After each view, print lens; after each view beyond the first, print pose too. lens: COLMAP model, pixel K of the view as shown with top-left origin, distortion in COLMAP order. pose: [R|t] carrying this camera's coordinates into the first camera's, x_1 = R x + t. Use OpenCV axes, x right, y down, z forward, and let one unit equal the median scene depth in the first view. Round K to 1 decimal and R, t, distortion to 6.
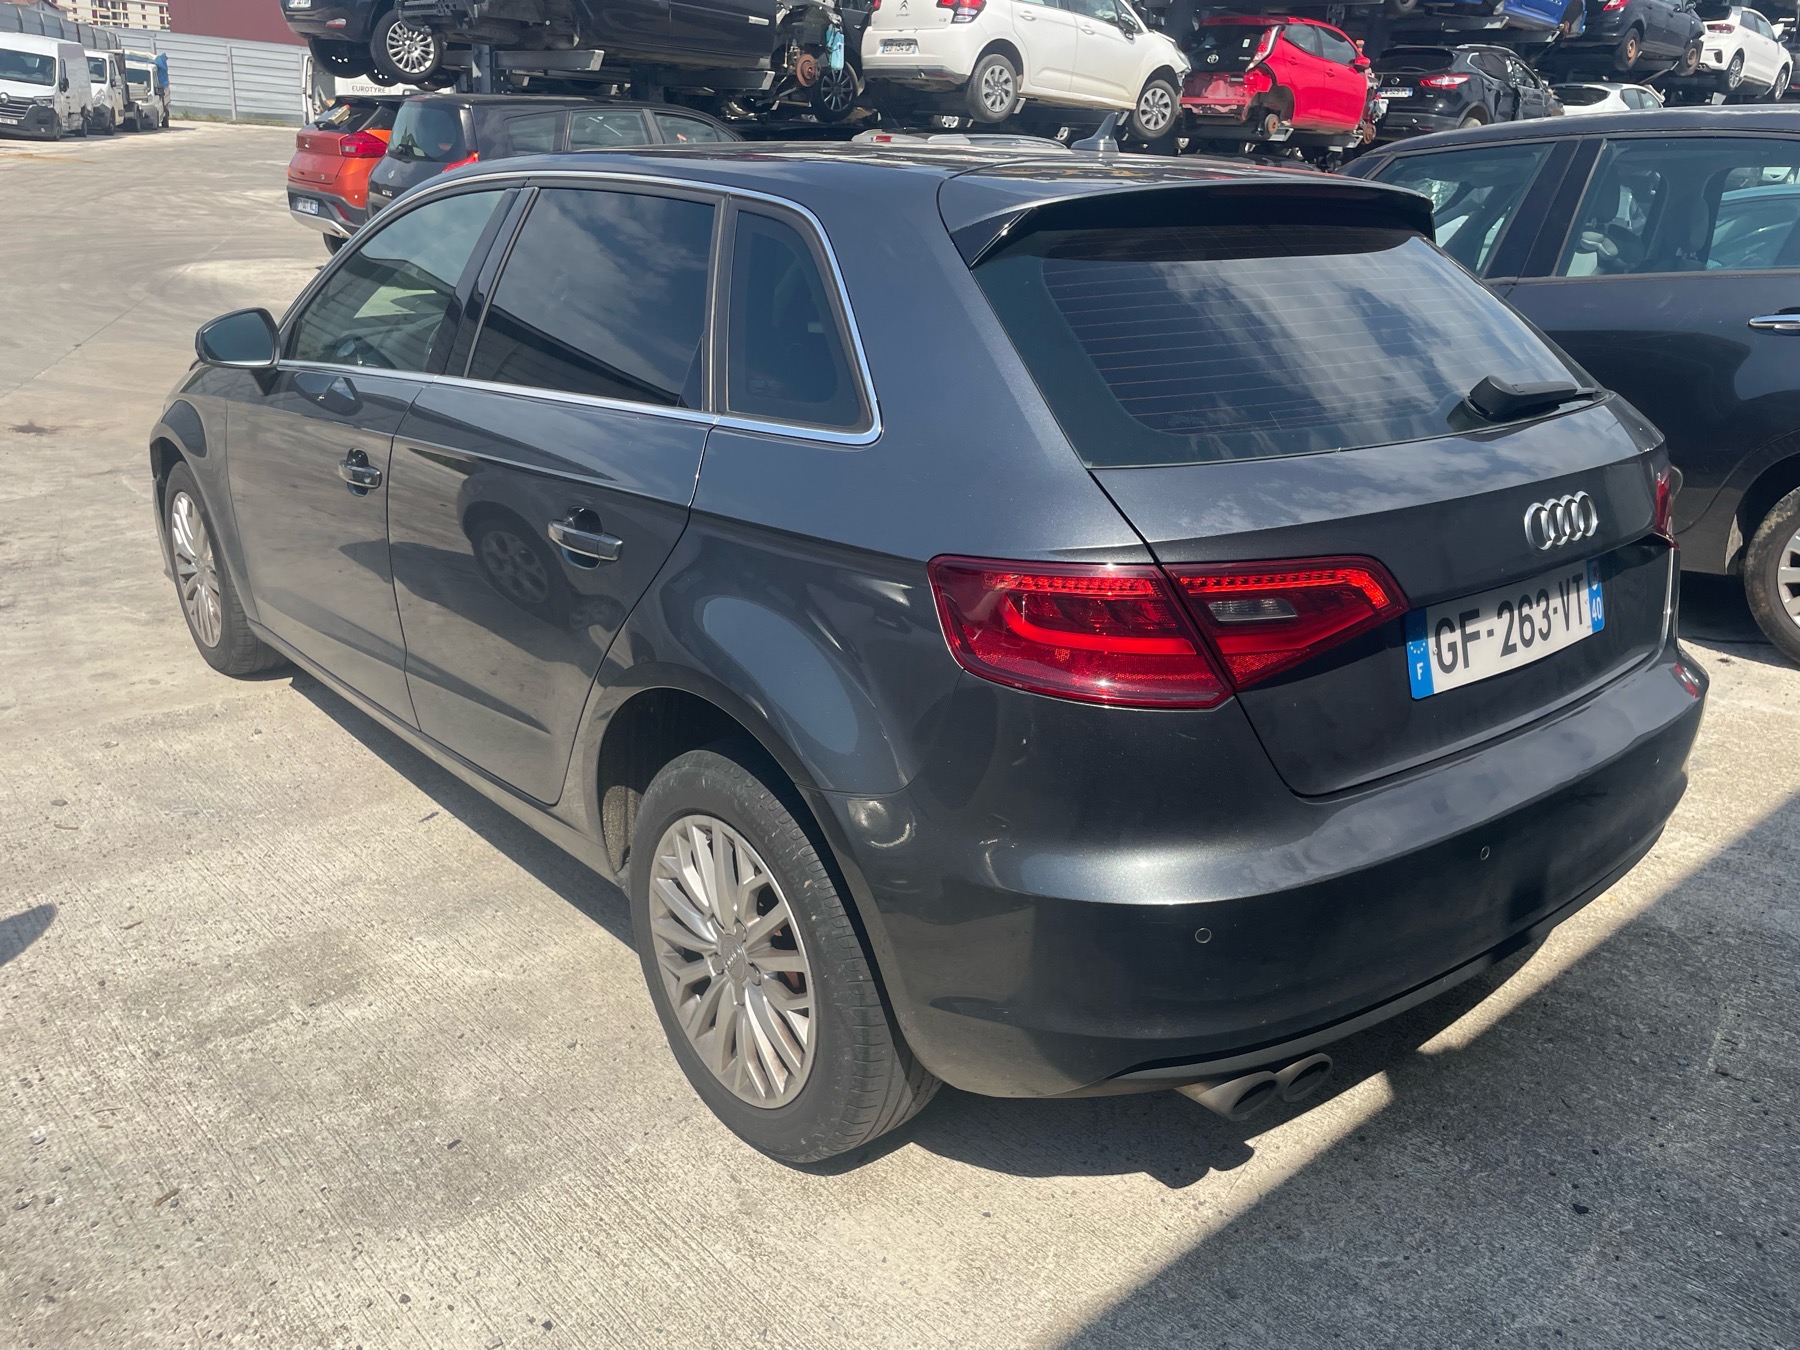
lens RADIAL K [[1370.3, 0, 905.6], [0, 1370.3, 667.1], [0, 0, 1]] dist [0.086920, -0.119024]
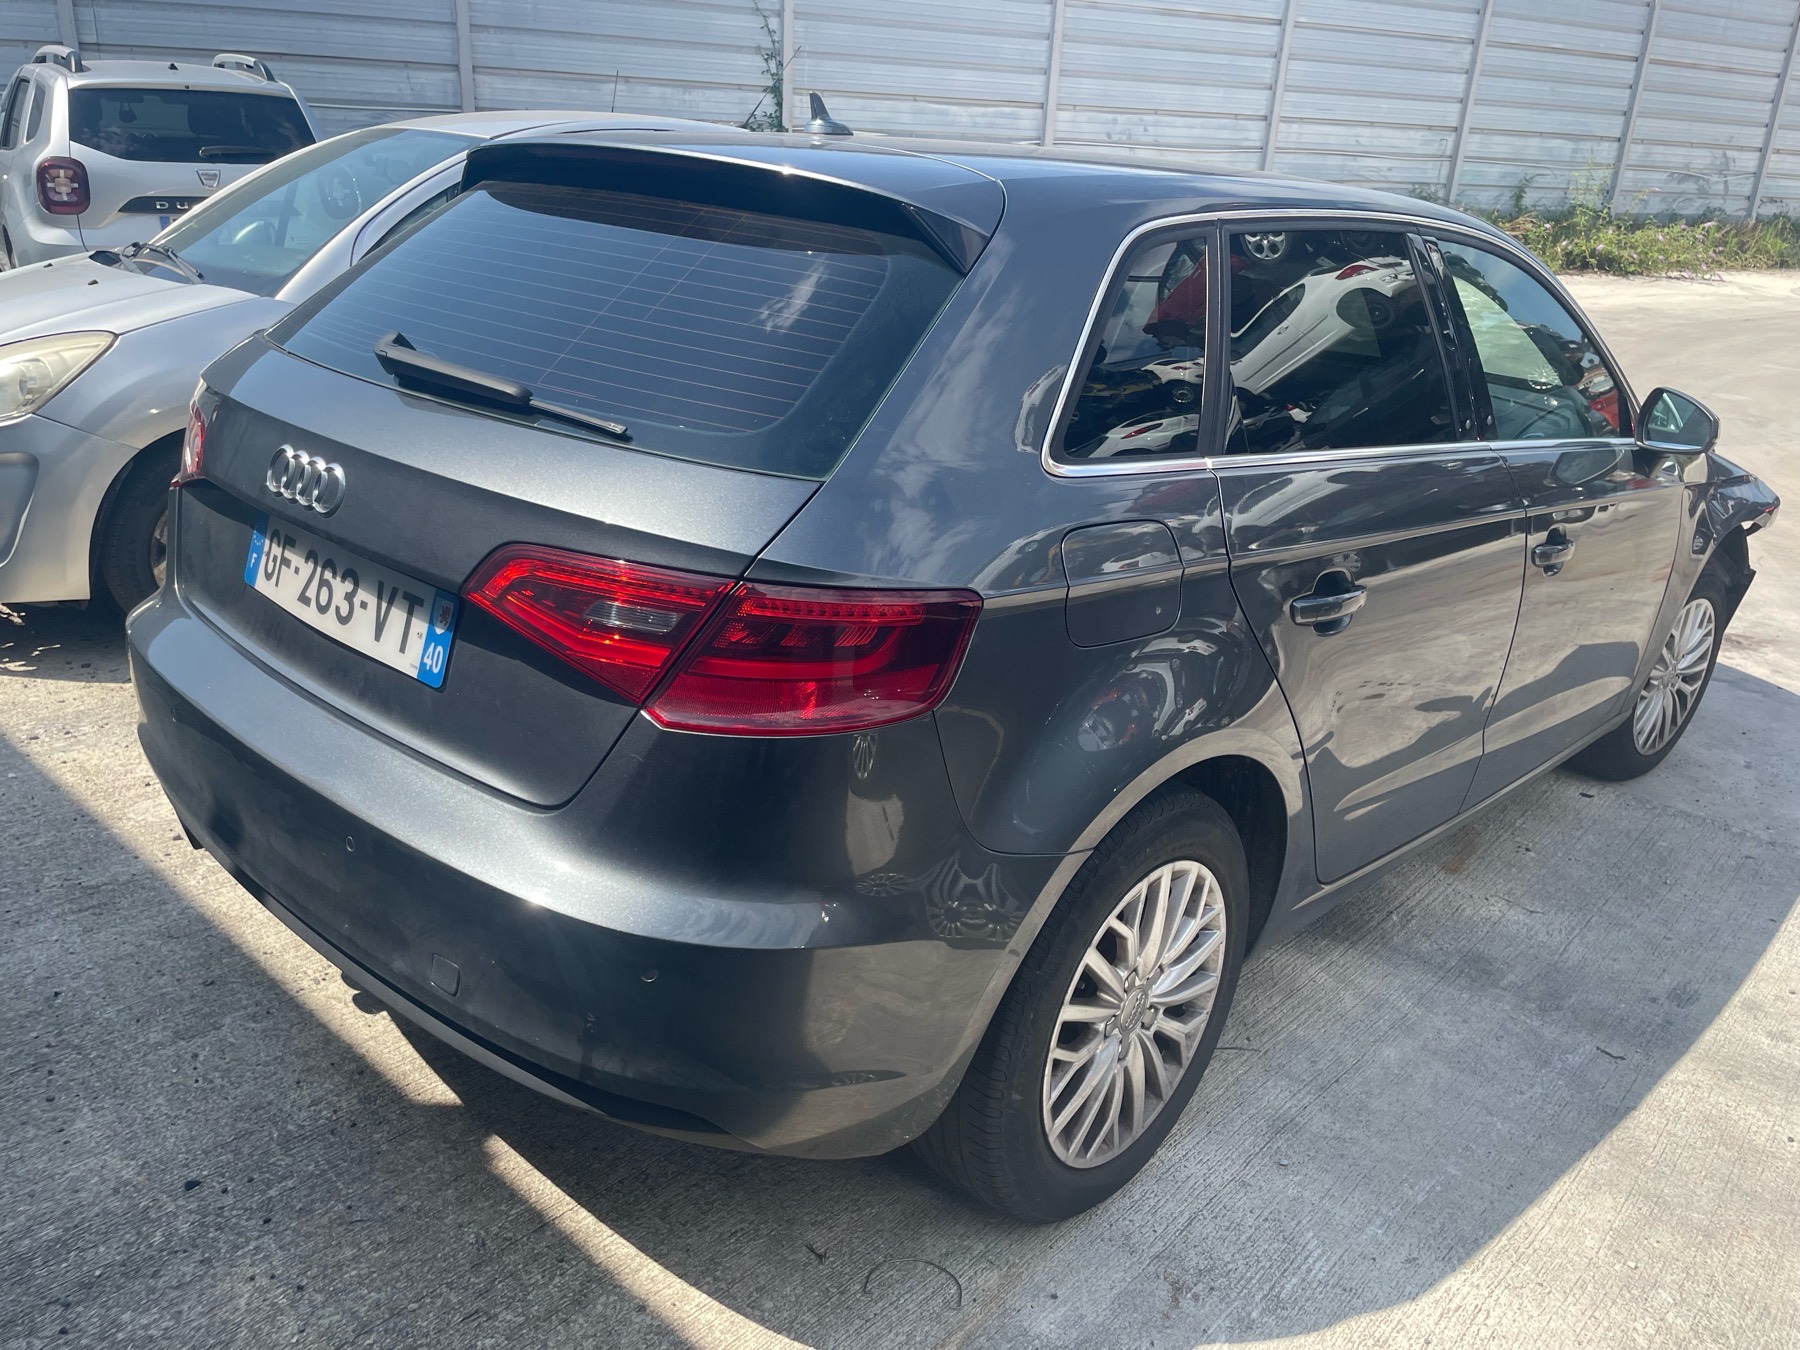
lens RADIAL K [[1377.8, 0, 908.6], [0, 1377.8, 657.8], [0, 0, 1]] dist [0.066836, -0.087960]
pose [[0.114748, 0.303169, -0.946003, 1.282410], [-0.390071, 0.889558, 0.237765, -0.337993], [0.913607, 0.341725, 0.220332, 1.067979]]
